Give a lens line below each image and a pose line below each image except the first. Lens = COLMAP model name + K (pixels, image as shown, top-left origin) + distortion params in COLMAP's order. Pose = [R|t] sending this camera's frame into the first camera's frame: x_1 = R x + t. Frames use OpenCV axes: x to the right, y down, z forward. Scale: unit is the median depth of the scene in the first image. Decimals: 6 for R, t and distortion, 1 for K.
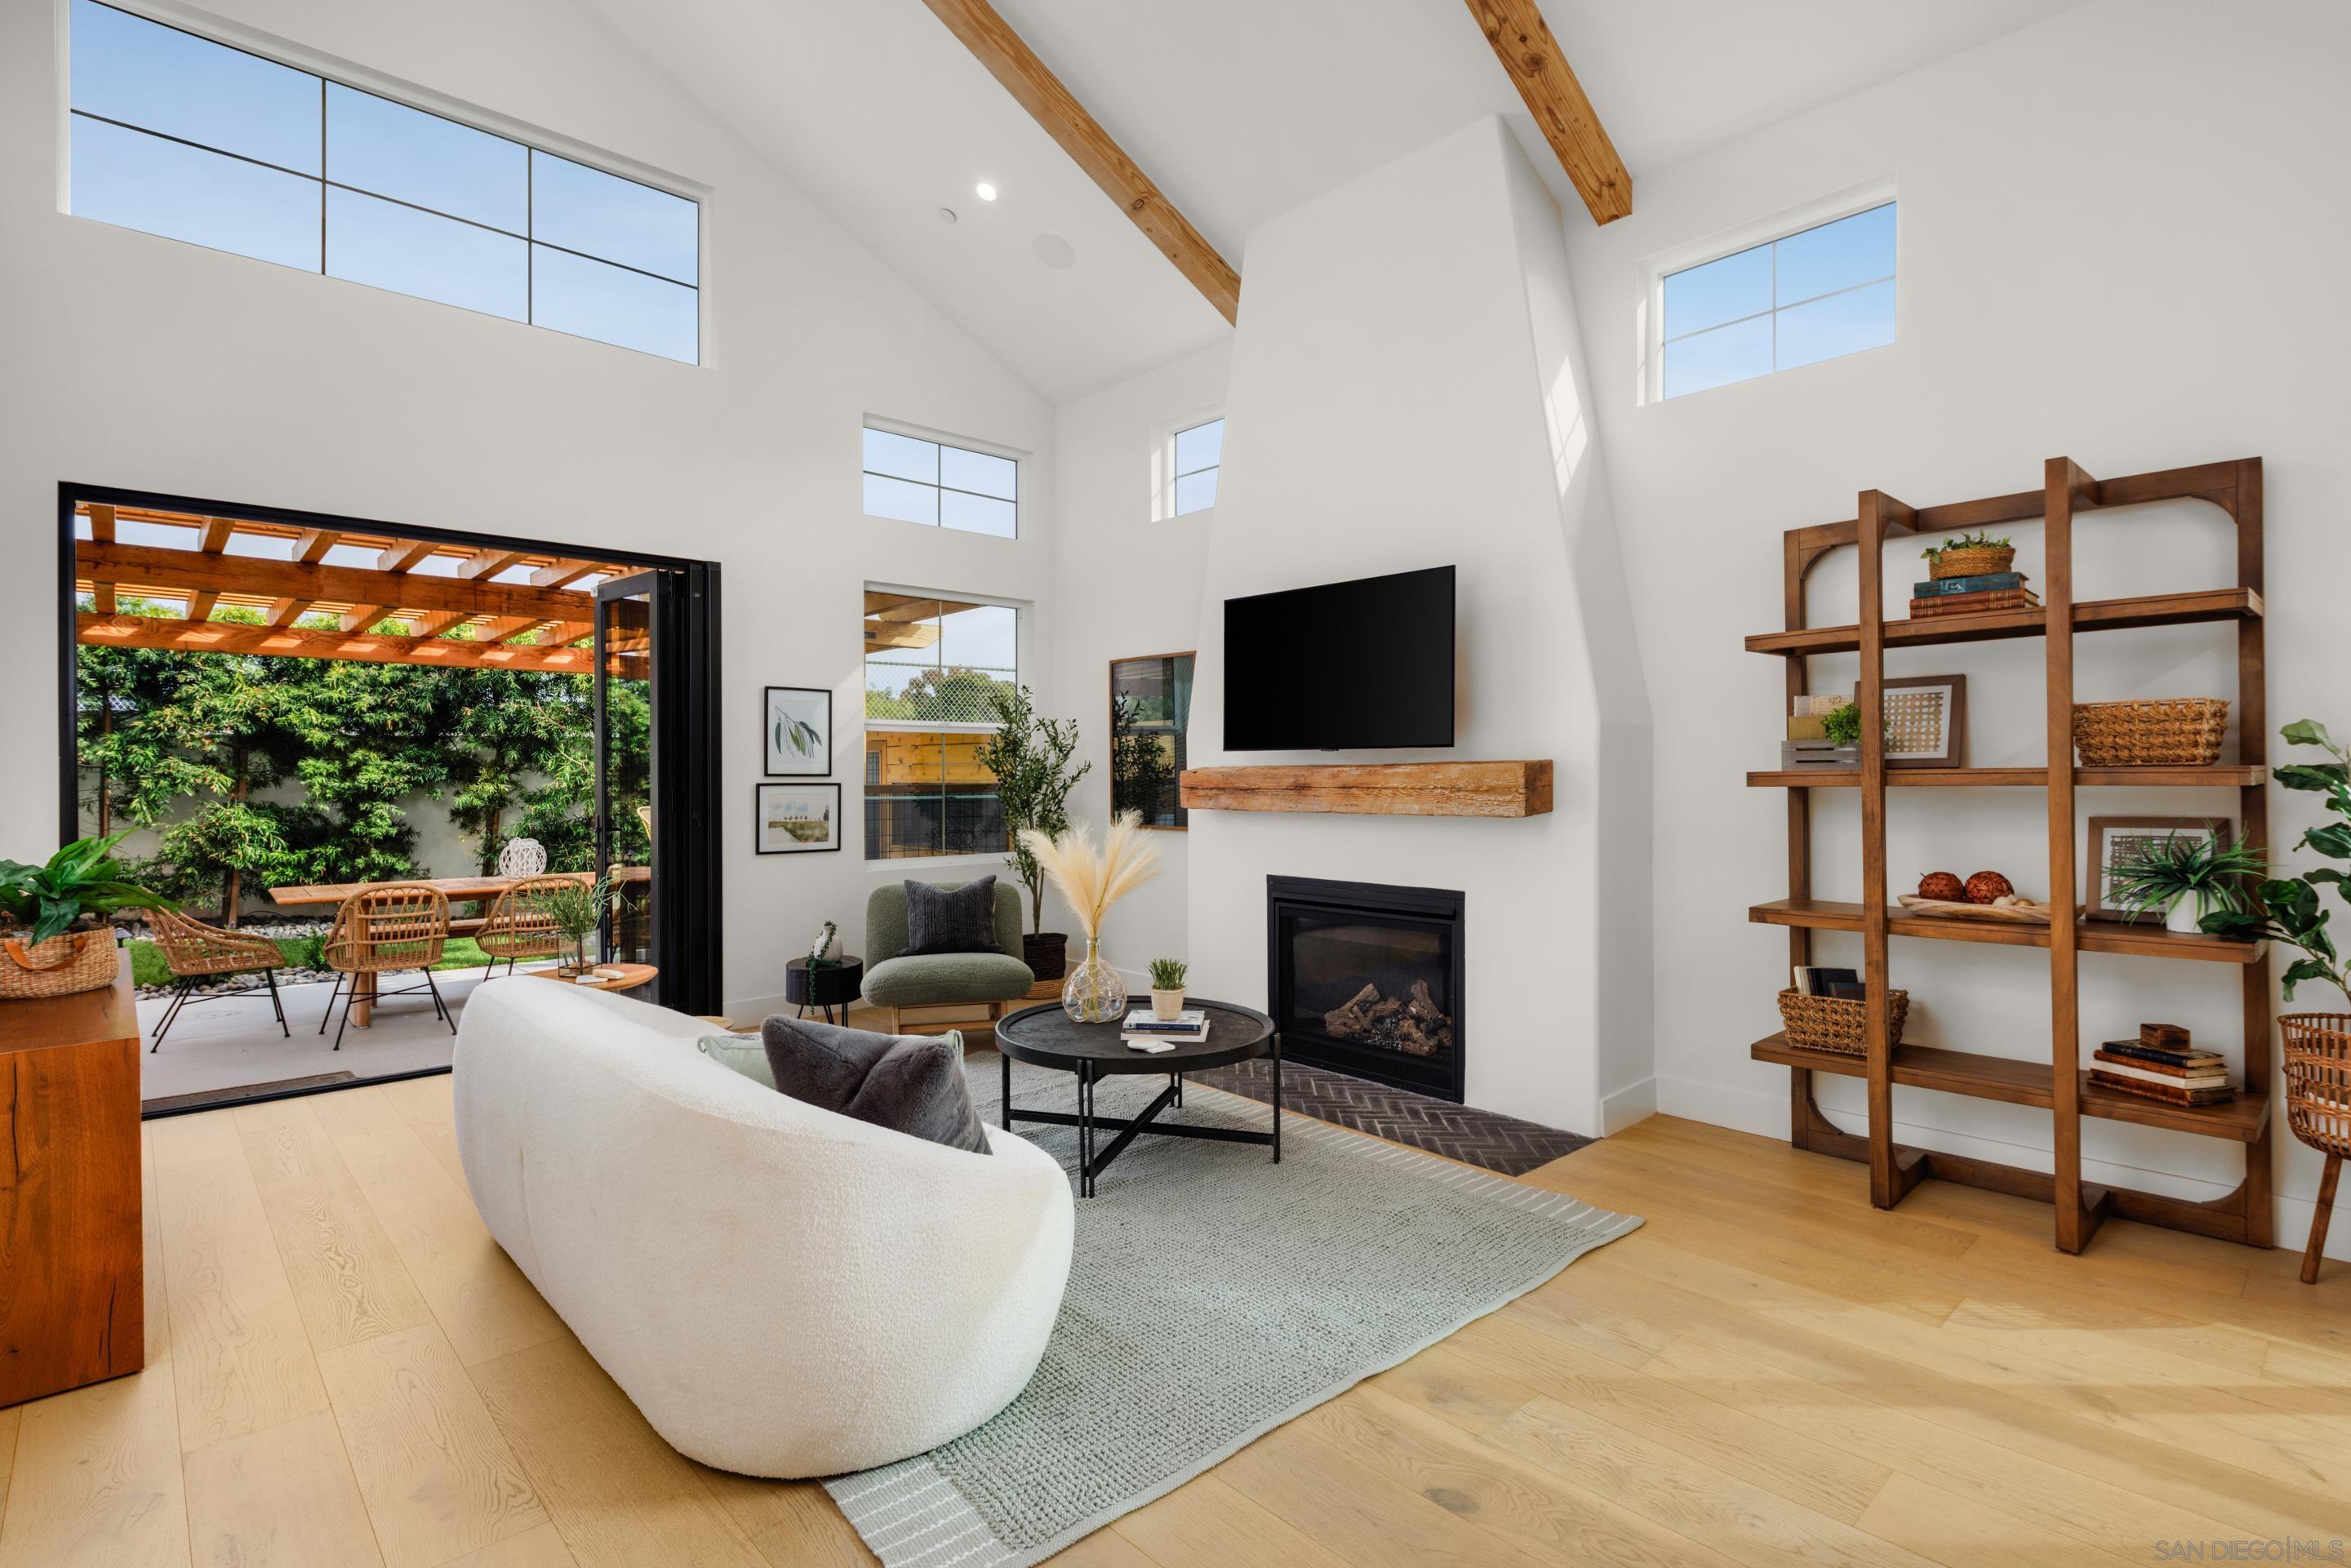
lens RADIAL K [[1124.5, 0, 1164.2], [0, 1124.5, 782.4], [0, 0, 1]] dist [0.009635, -0.002972]
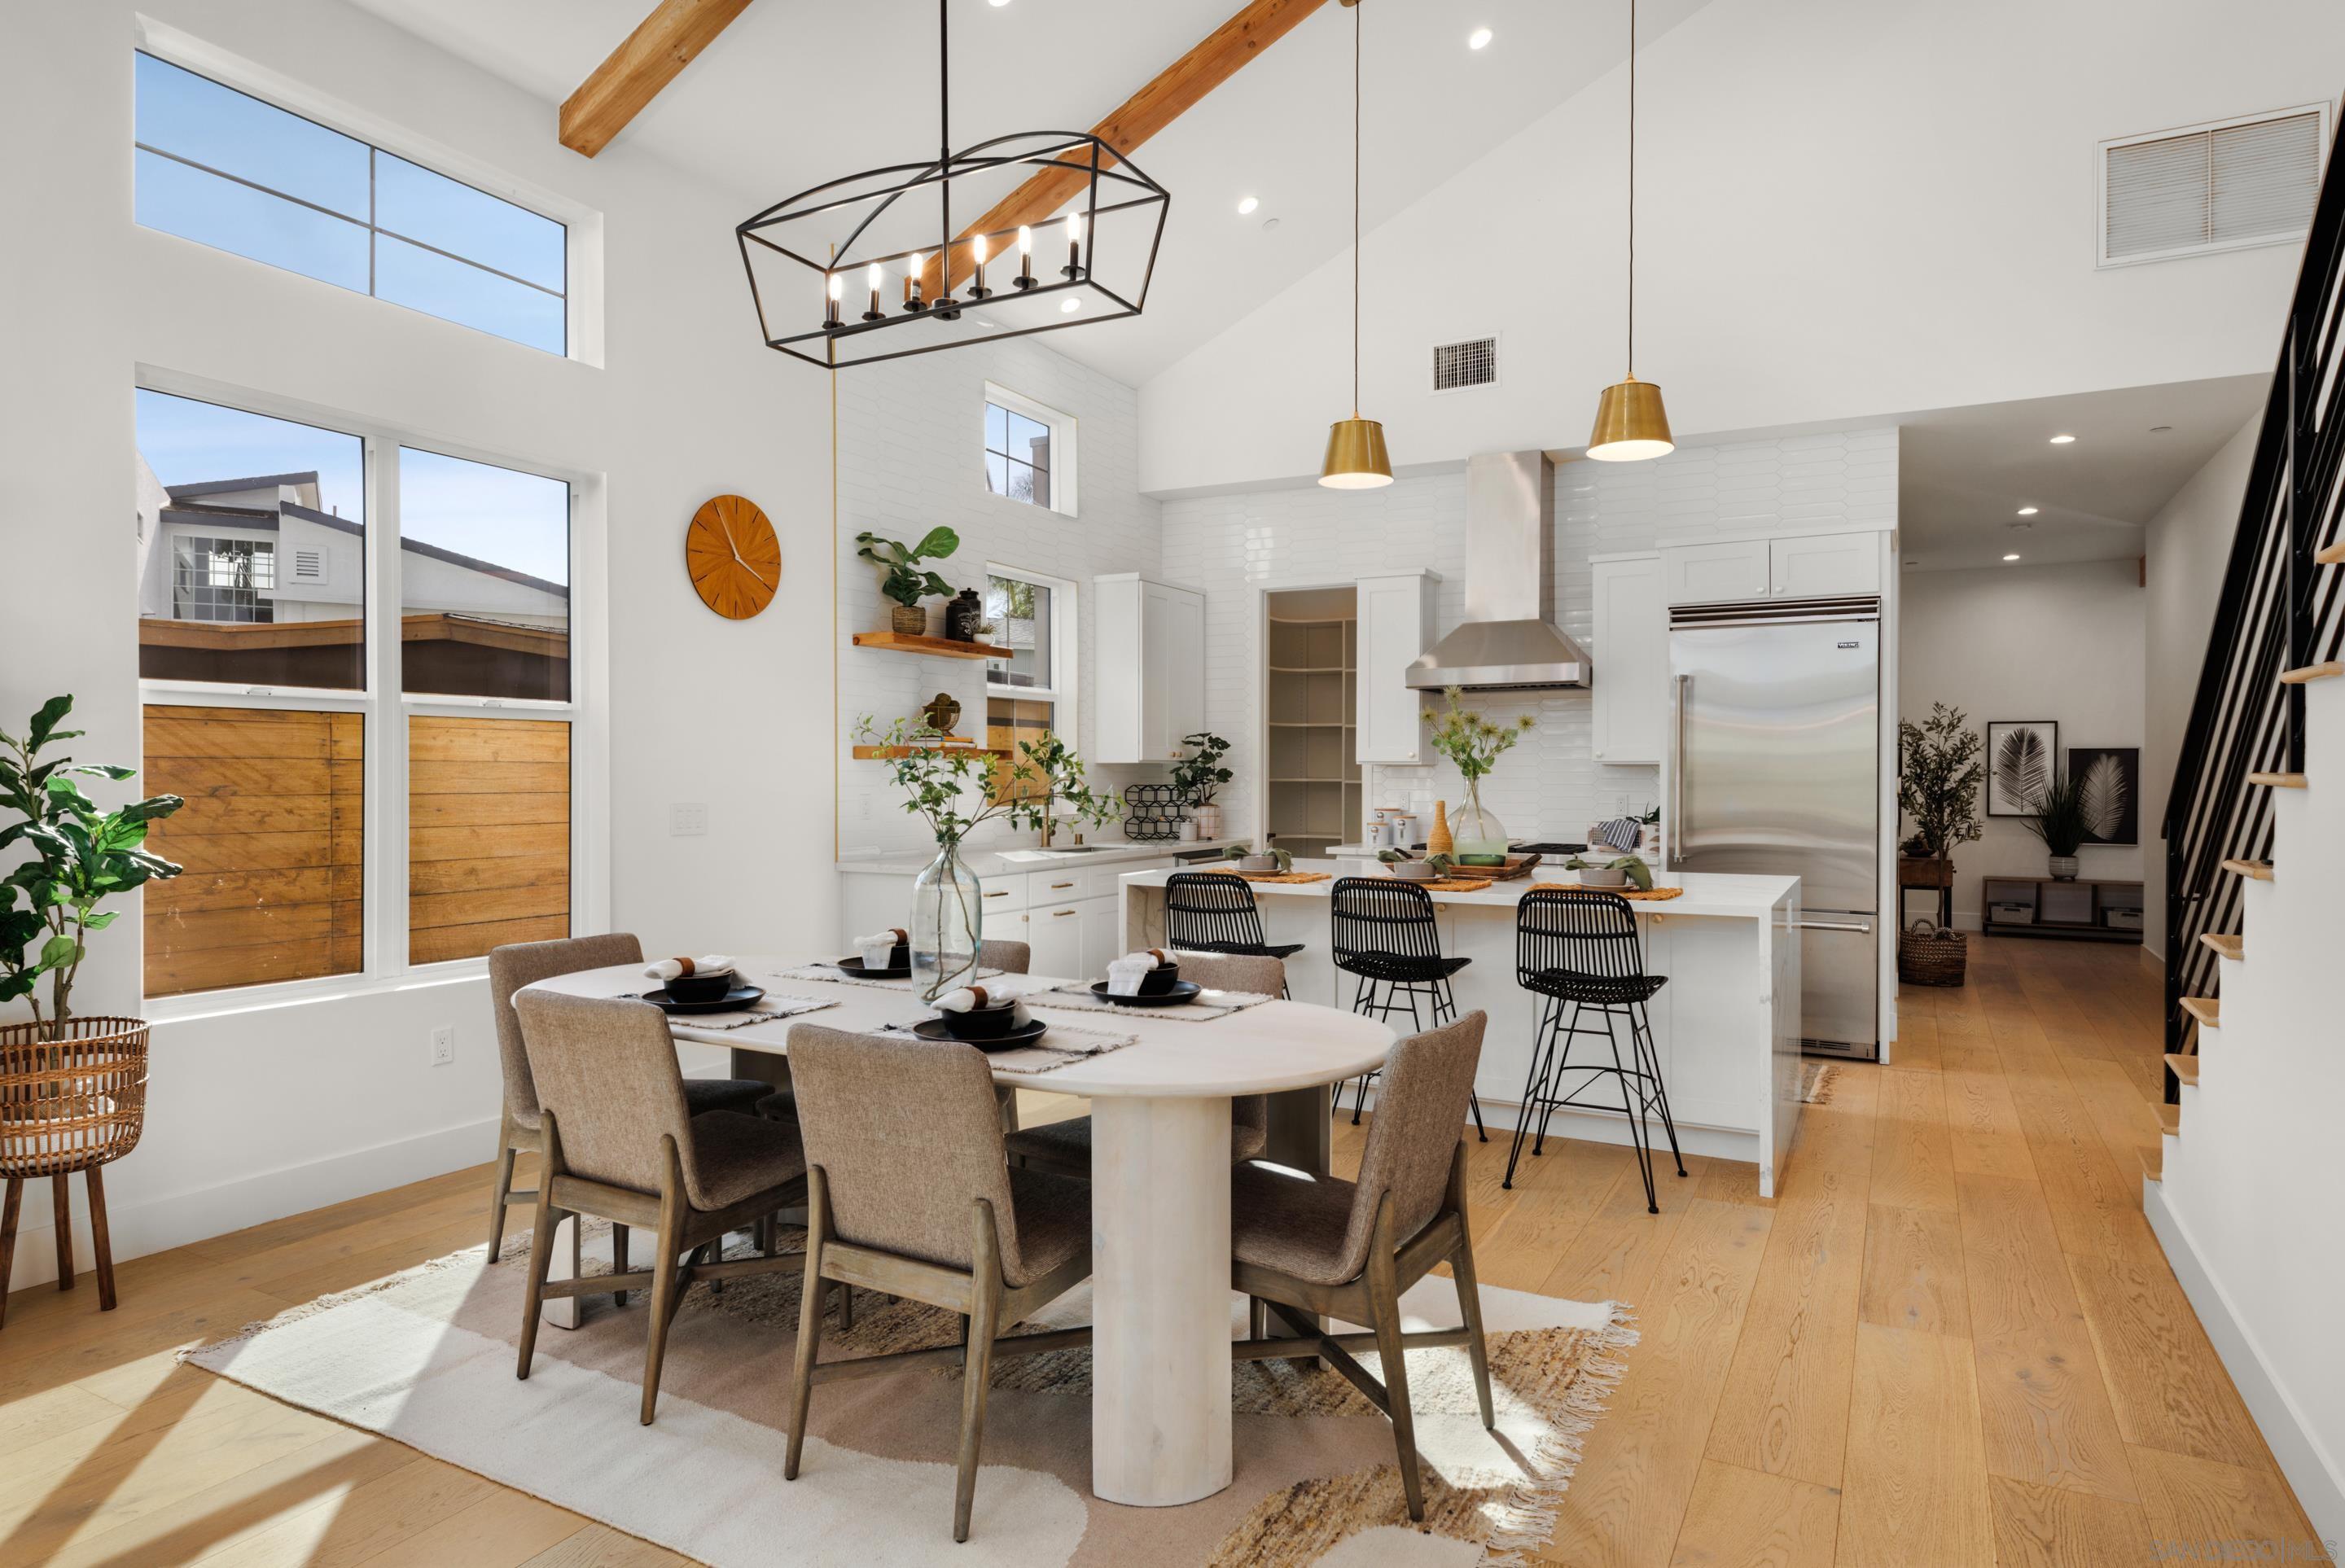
lens RADIAL K [[1346.4, 0, 1171.6], [0, 1346.4, 785.2], [0, 0, 1]] dist [0.027076, 0.002721]
pose [[-0.321438, -0.010835, 0.946869, -0.096584], [0.002575, 0.999921, 0.012316, -0.000758], [-0.946927, 0.006397, -0.321384, 0.137289]]
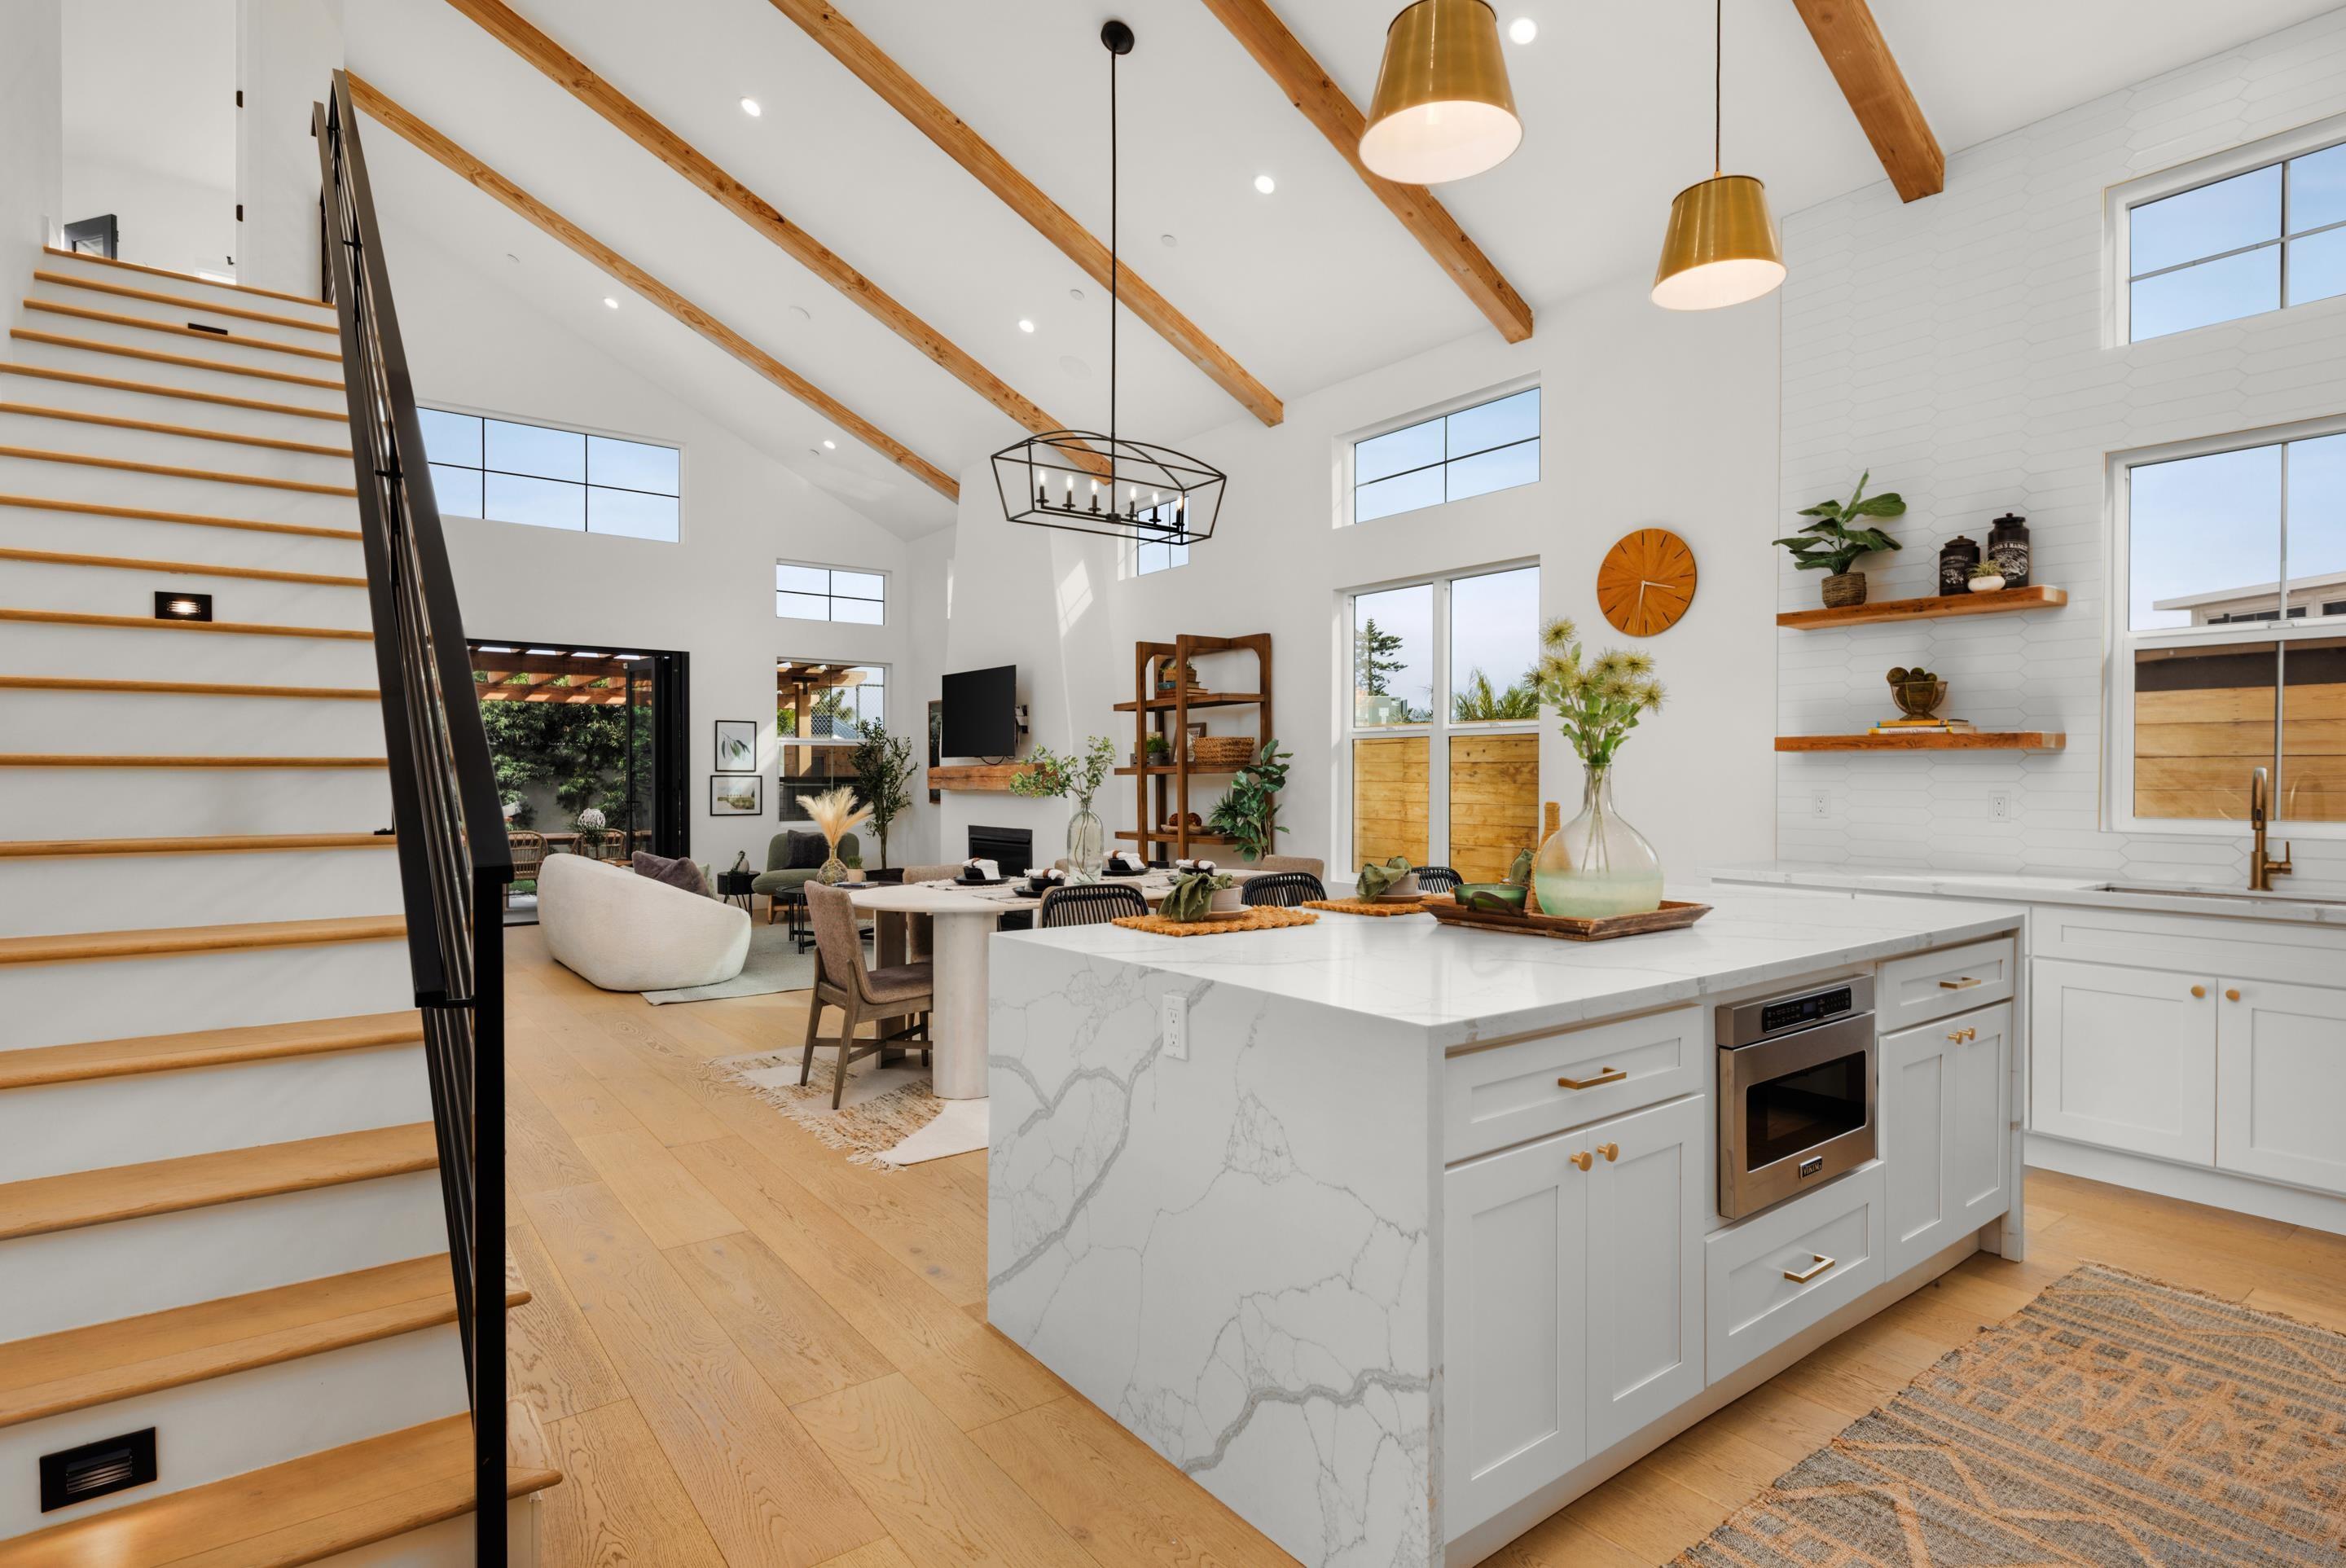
lens RADIAL K [[1163.2, 0, 1156.1], [0, 1163.2, 787.8], [0, 0, 1]] dist [0.016722, -0.004396]
pose [[0.994505, 0.004386, -0.104597, 0.327264], [-0.004348, 0.999990, 0.000590, 0.010552], [0.104598, -0.000132, 0.994515, -0.465216]]
